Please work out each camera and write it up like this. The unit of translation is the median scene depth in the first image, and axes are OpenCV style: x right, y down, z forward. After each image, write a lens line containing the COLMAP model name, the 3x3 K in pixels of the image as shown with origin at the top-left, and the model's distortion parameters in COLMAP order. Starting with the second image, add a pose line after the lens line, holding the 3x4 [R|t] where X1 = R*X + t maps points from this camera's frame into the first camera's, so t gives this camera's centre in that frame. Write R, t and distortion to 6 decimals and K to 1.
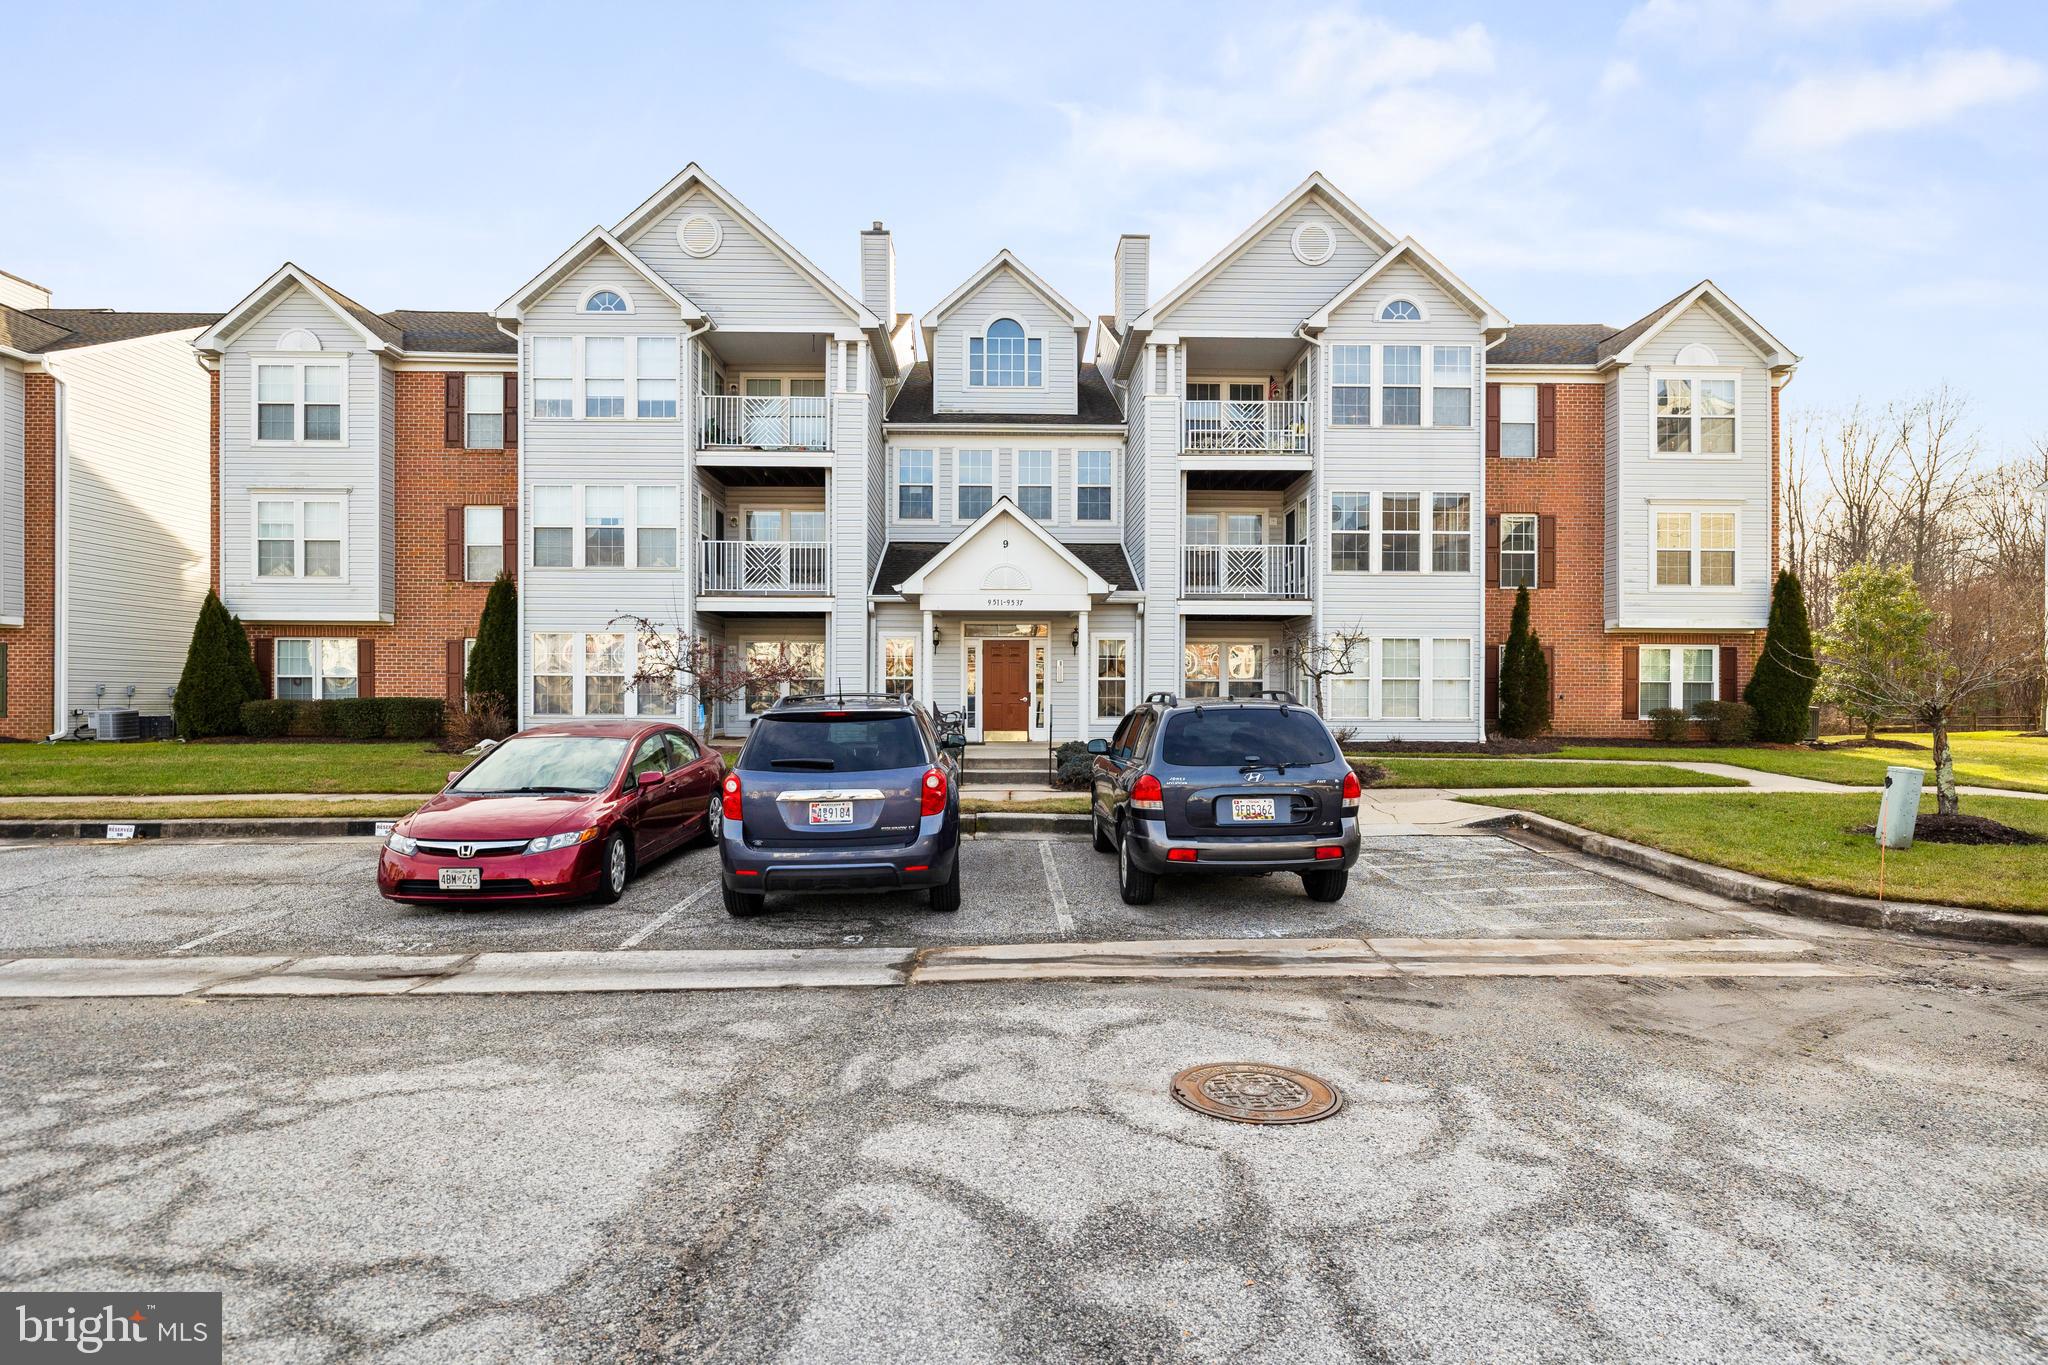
lens RADIAL K [[1062.1, 0, 1022.9], [0, 1062.1, 691.7], [0, 0, 1]] dist [-0.000174, -0.000006]
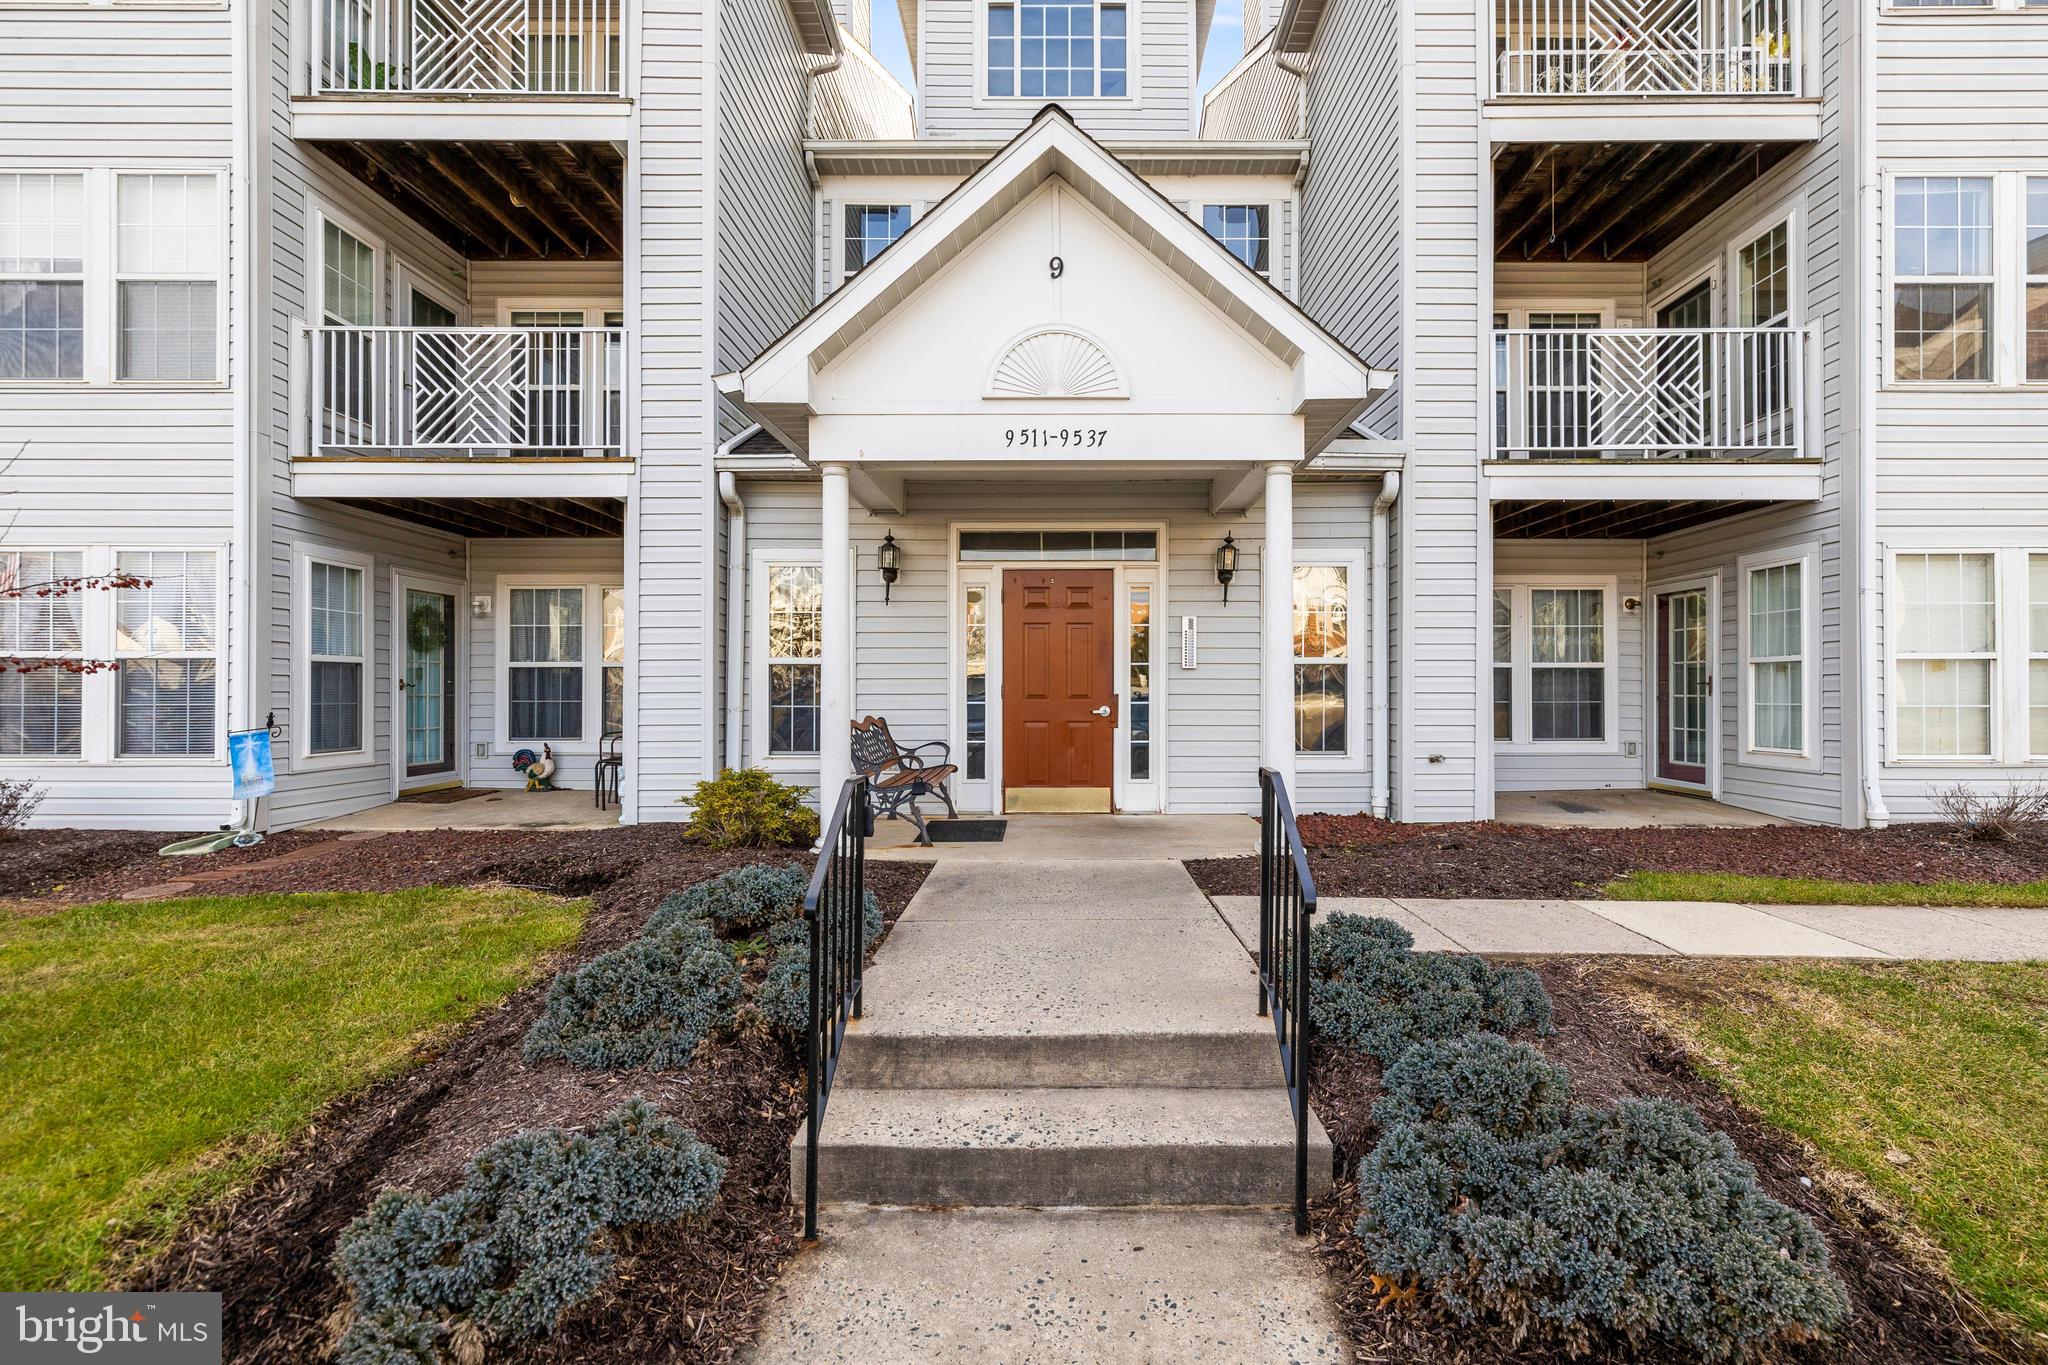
lens RADIAL K [[873.6, 0, 1030.5], [0, 873.6, 679.7], [0, 0, 1]] dist [0.002091, -0.000148]
pose [[0.998718, -0.003066, -0.050517, -0.009625], [0.003052, 0.999995, -0.000357, -0.005017], [0.050518, 0.000203, 0.998723, 0.662183]]
